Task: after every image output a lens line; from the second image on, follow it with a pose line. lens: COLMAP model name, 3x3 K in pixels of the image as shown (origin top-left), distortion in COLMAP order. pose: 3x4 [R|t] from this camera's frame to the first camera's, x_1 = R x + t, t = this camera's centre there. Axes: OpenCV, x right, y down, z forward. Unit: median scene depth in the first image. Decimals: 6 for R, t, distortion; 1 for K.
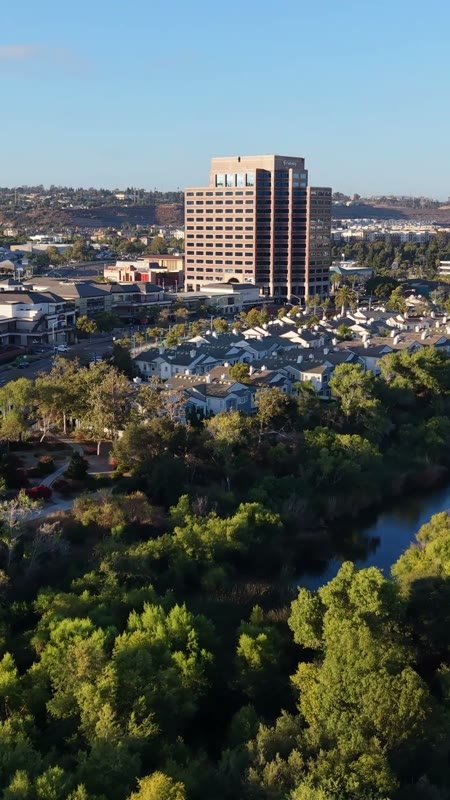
lens RADIAL K [[1012.4, 0, 227.4], [0, 1012.4, 399.1], [0, 0, 1]] dist [0.068879, -0.079318]
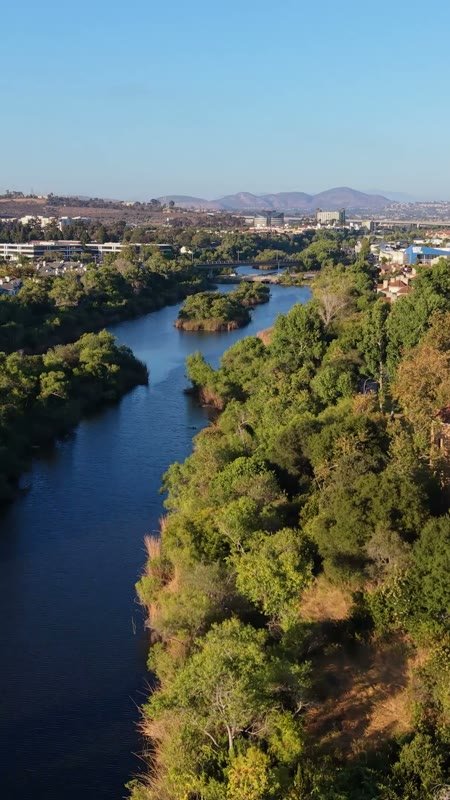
lens RADIAL K [[1007.5, 0, 226.7], [0, 1007.5, 398.9], [0, 0, 1]] dist [0.139530, -0.020399]
pose [[0.915254, -0.067819, 0.397129, -0.006877], [0.066163, 0.997648, 0.017888, 0.041525], [-0.397408, 0.009903, 0.917588, -0.153044]]
